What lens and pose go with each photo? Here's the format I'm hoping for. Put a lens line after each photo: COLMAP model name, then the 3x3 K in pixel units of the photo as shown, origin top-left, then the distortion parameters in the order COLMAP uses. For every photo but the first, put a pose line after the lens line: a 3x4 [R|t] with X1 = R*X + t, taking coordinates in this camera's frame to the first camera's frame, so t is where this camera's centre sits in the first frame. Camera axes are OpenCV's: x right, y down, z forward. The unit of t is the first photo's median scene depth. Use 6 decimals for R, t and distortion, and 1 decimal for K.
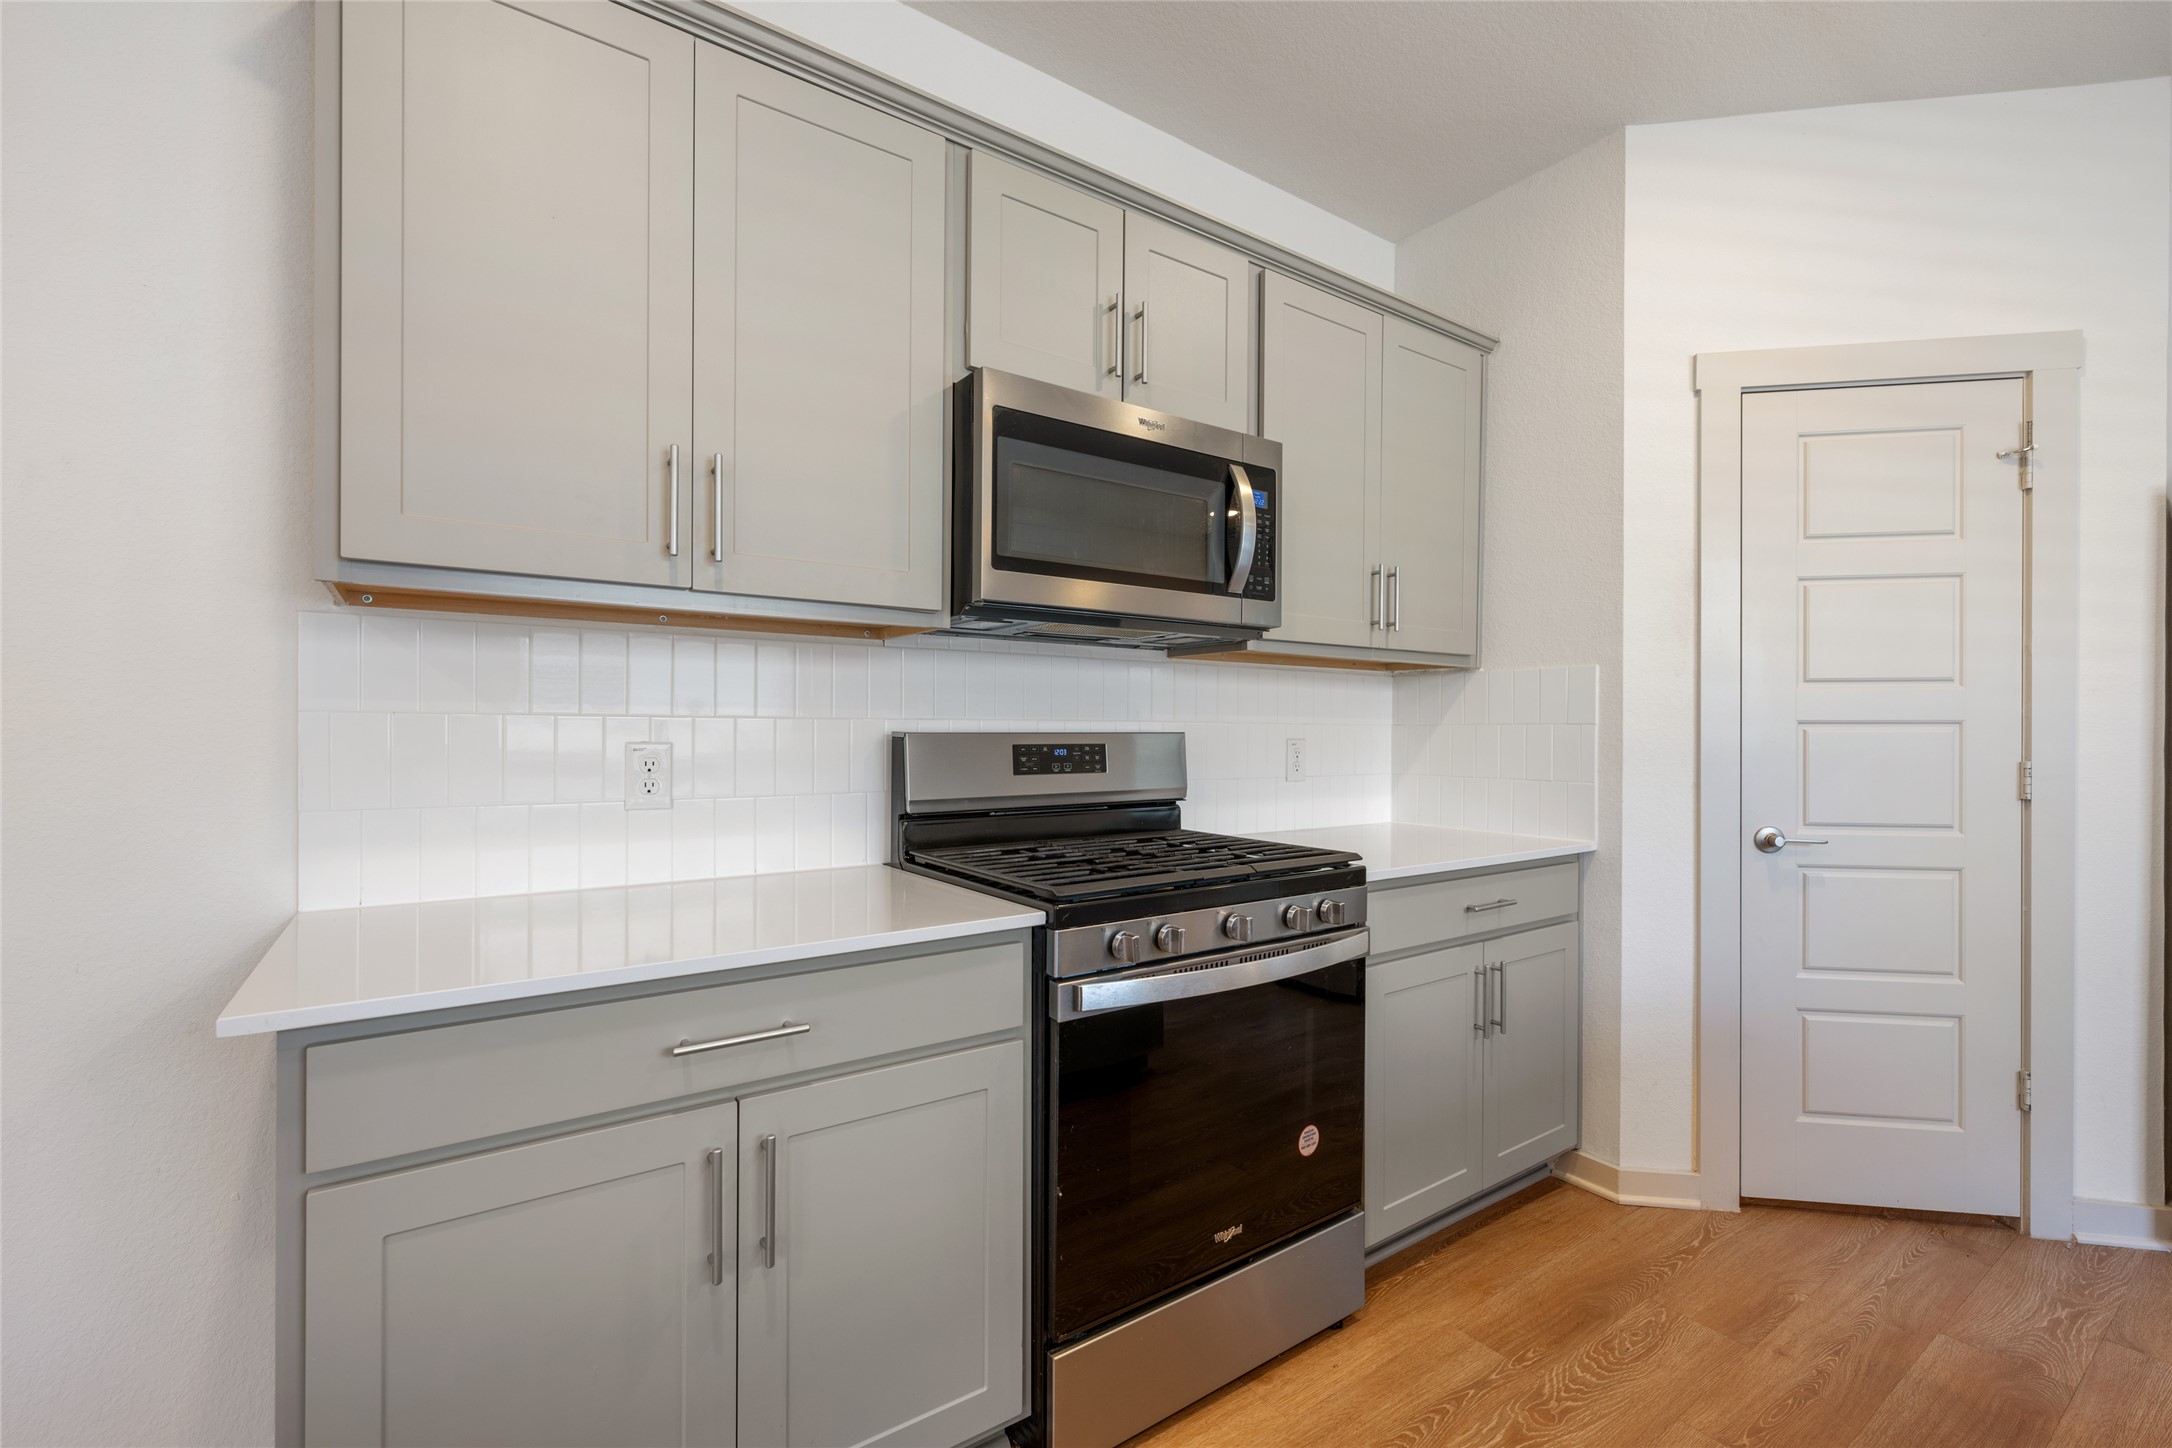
lens RADIAL K [[928.1, 0, 1081.4], [0, 928.1, 731.7], [0, 0, 1]] dist [0.003493, 0.000930]
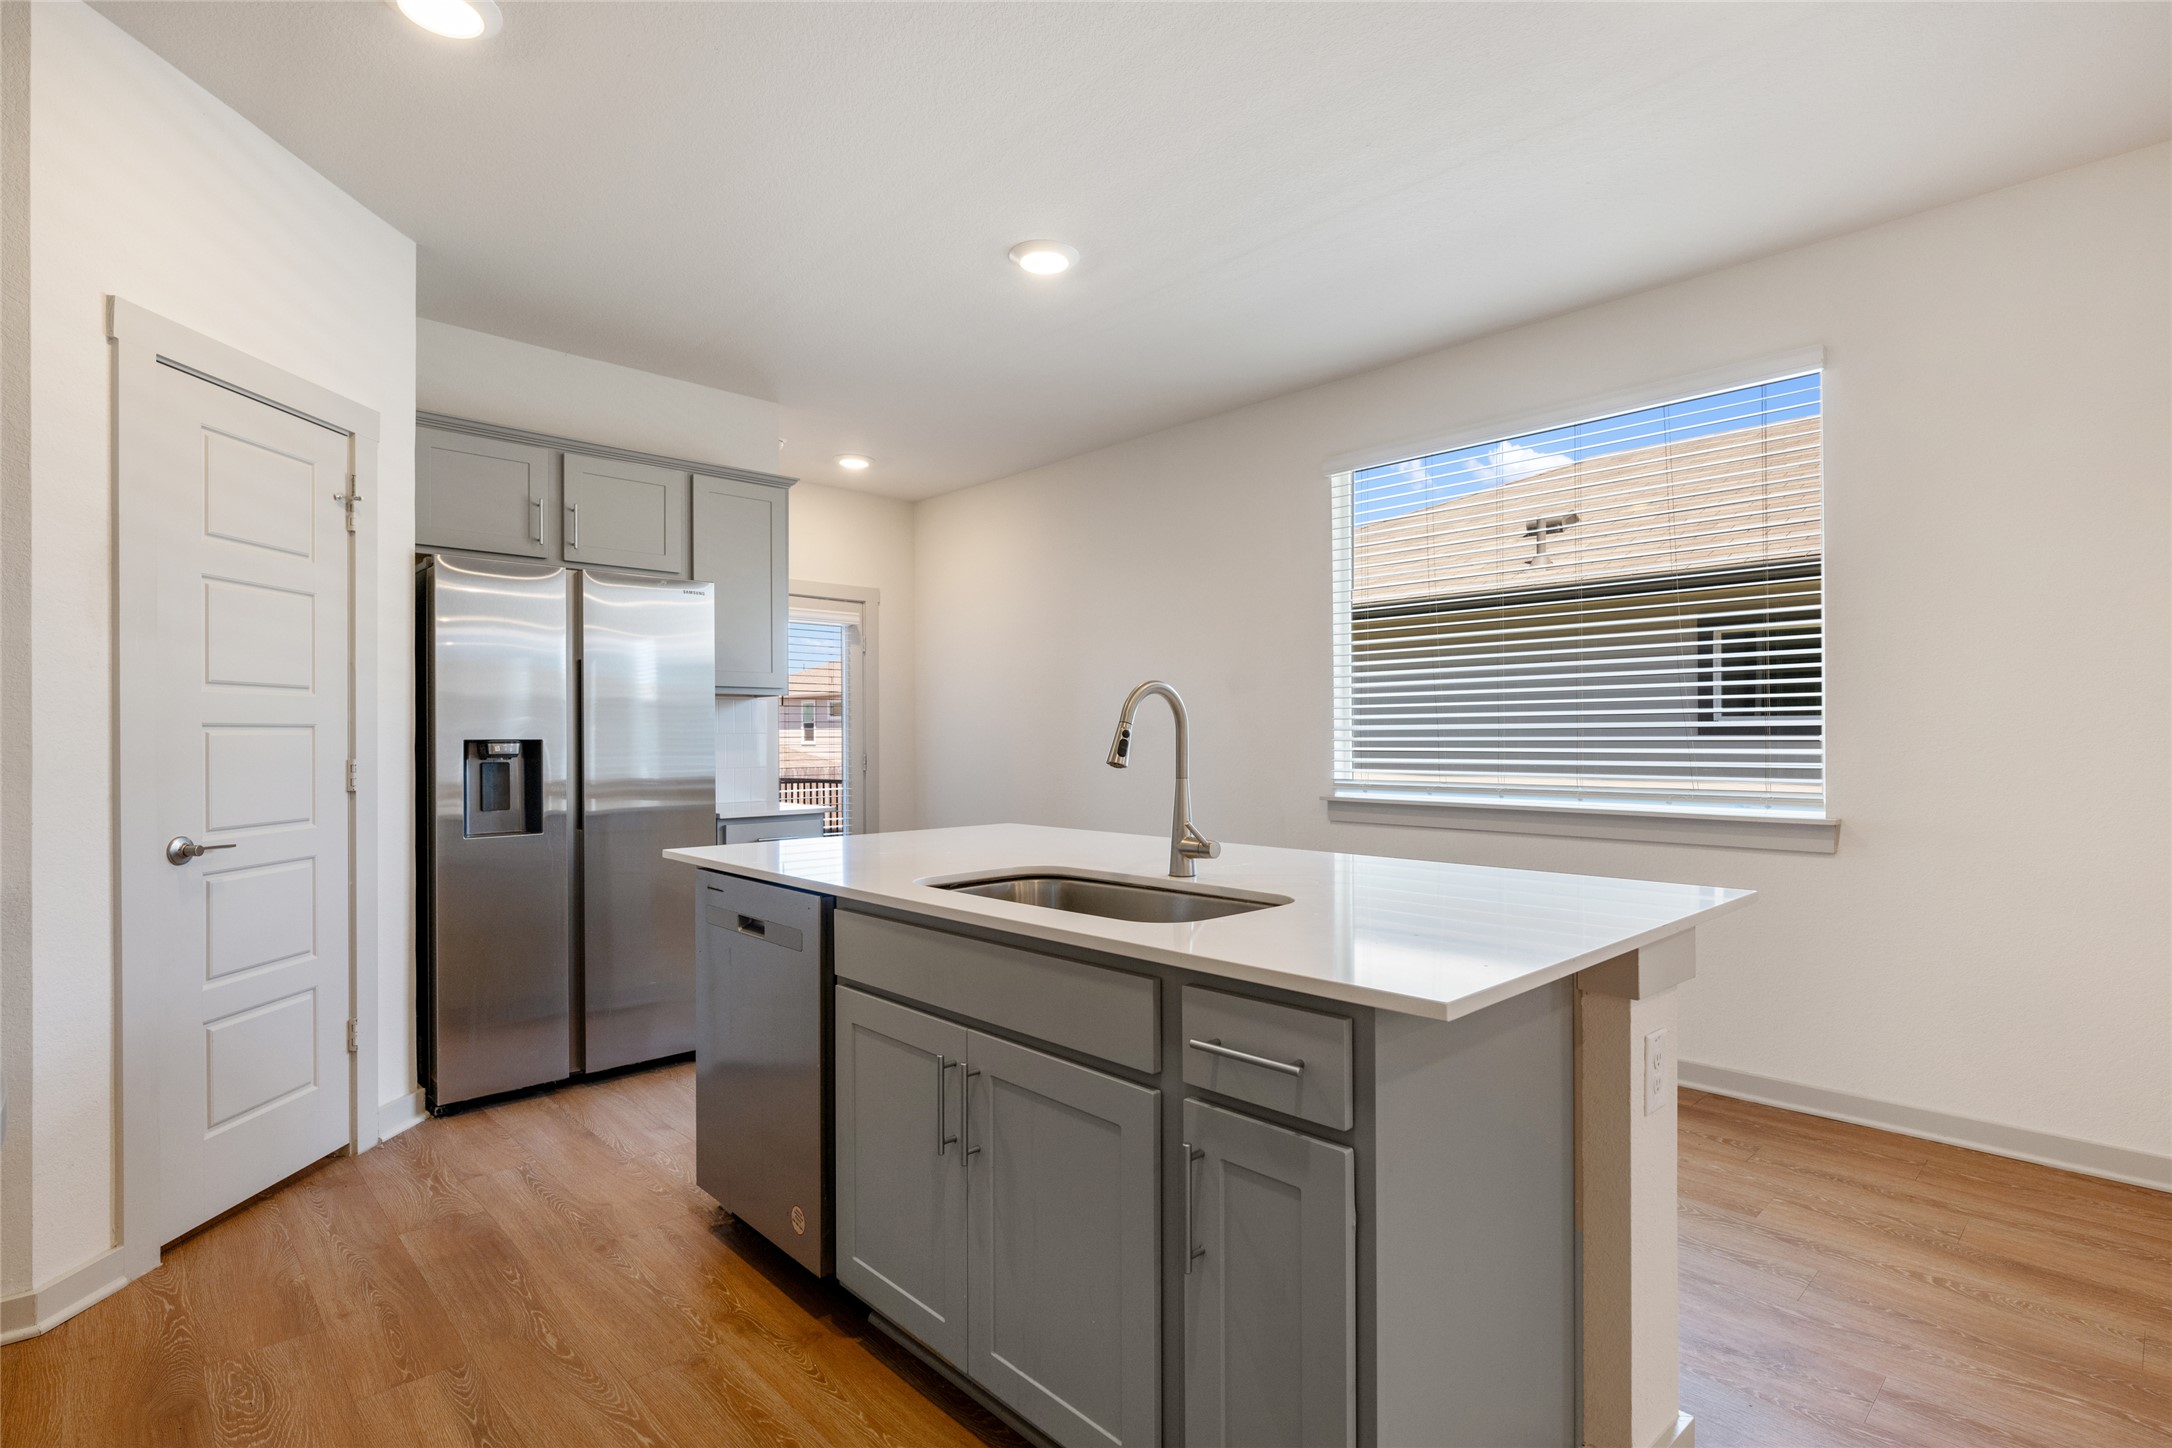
lens RADIAL K [[1041.3, 0, 1080.5], [0, 1041.3, 742.3], [0, 0, 1]] dist [-0.005073, -0.000056]
pose [[-0.142315, -0.007484, 0.989793, -0.479678], [0.004827, 0.999954, 0.008255, 0.003968], [-0.989810, 0.005953, -0.142273, 0.293368]]
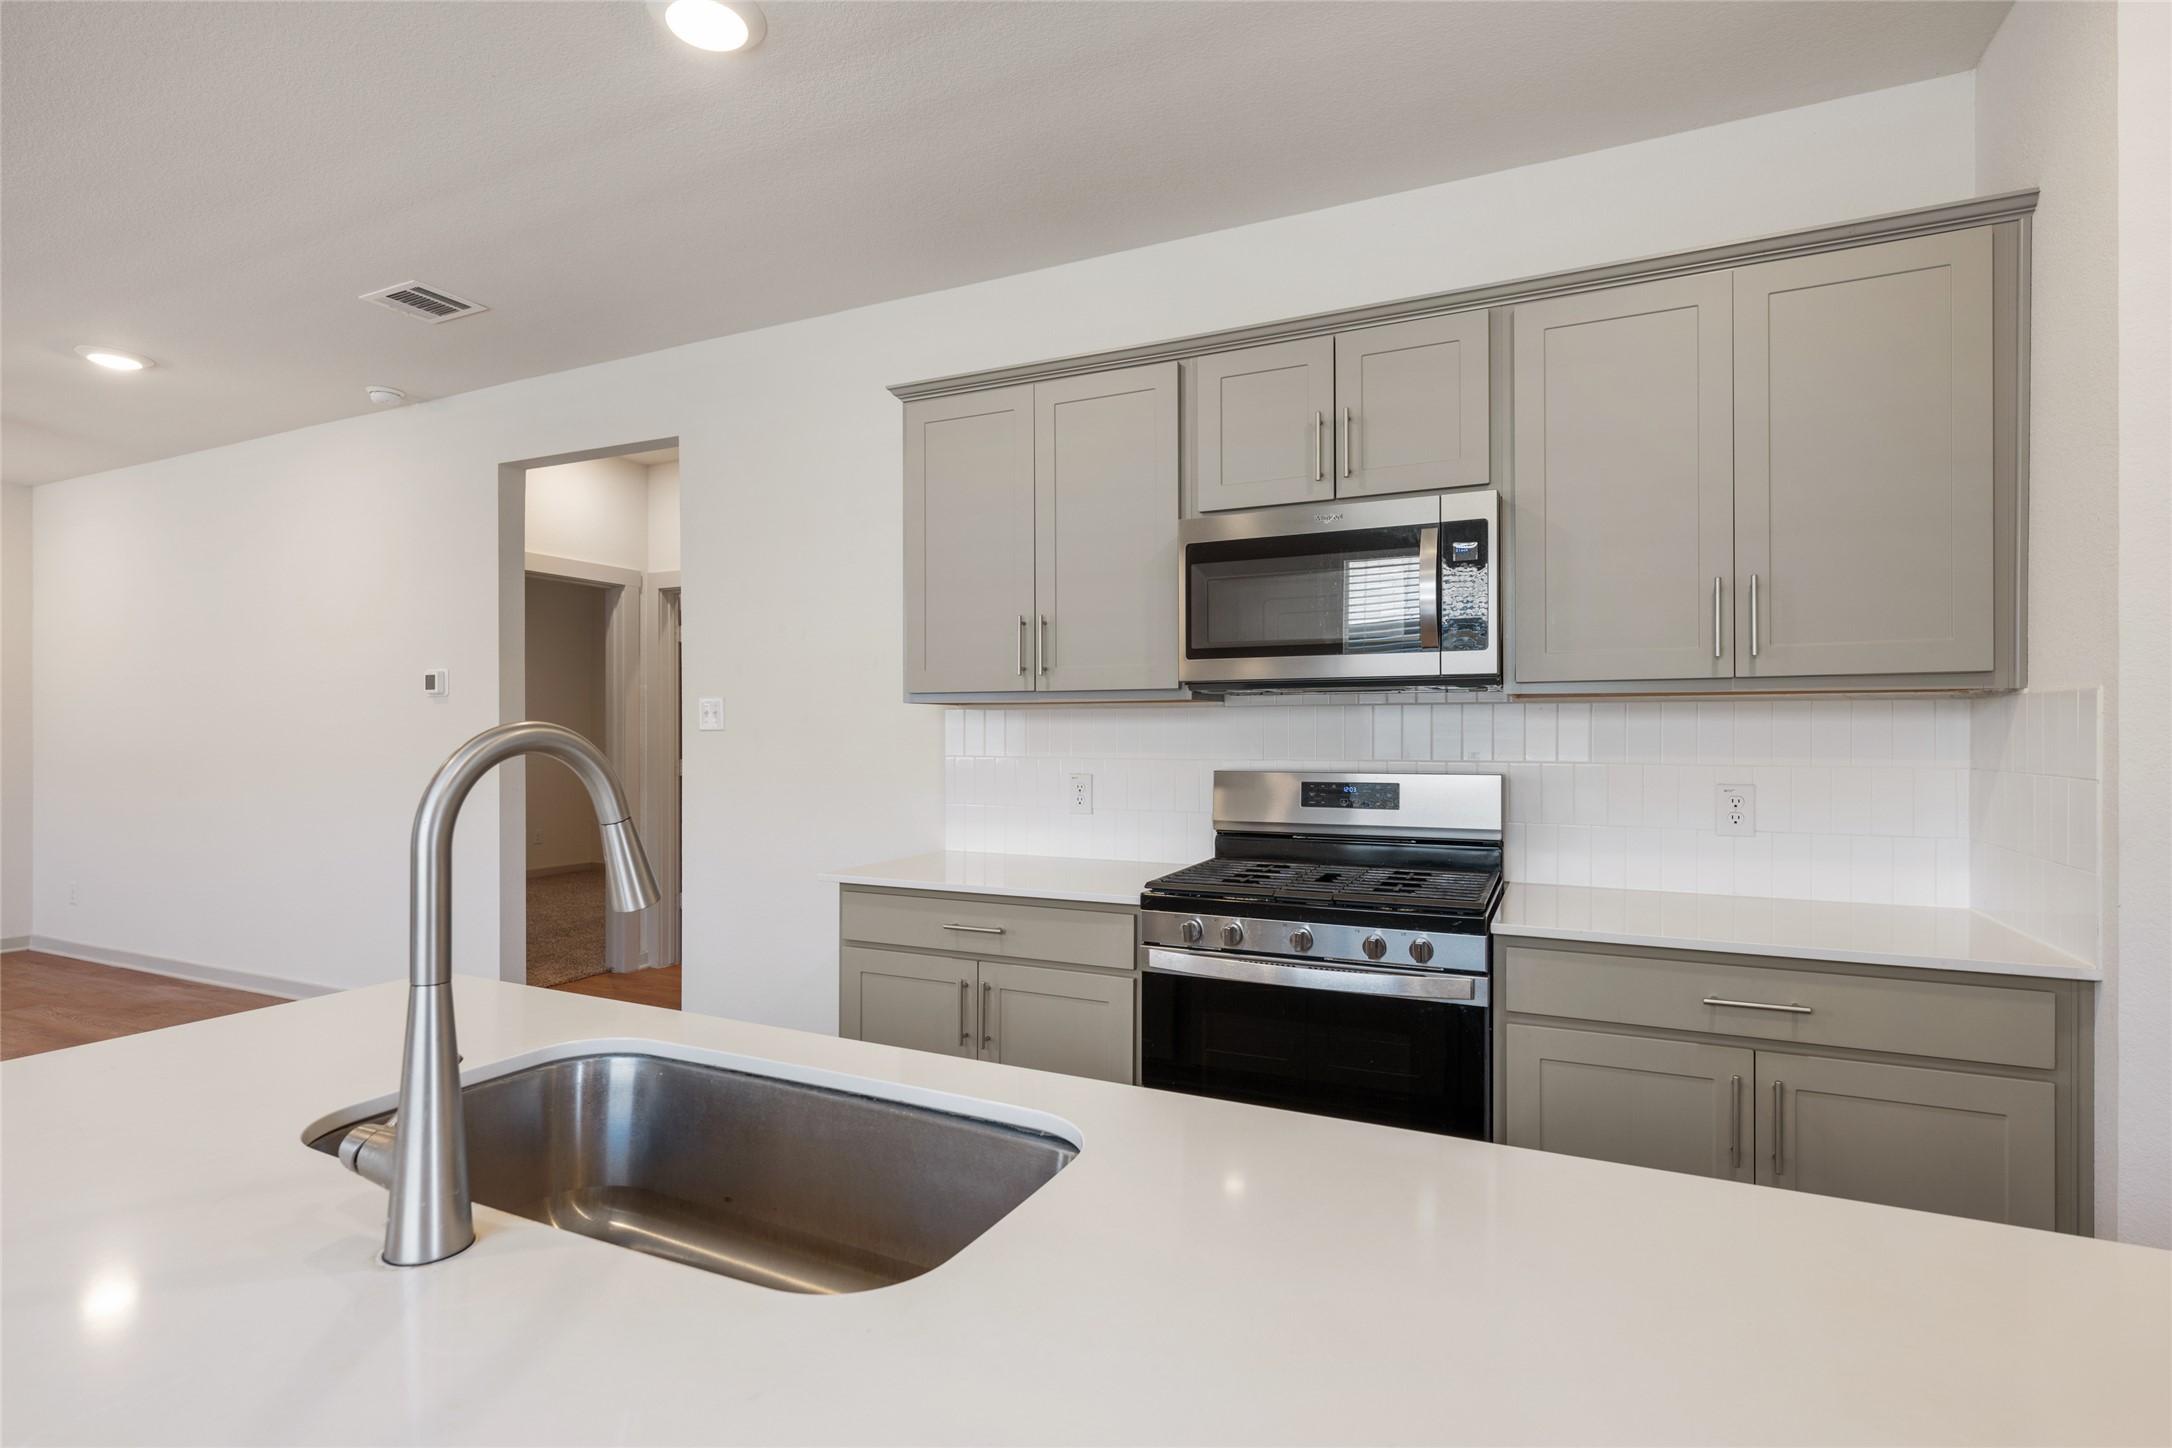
lens RADIAL K [[1041.3, 0, 1099.7], [0, 1041.3, 730.6], [0, 0, 1]] dist [-0.005073, -0.000056]
pose [[0.493461, -0.011920, -0.869686, 0.997397], [-0.001542, 0.999893, -0.014579, -0.033892], [0.869767, 0.008535, 0.493389, 0.081445]]
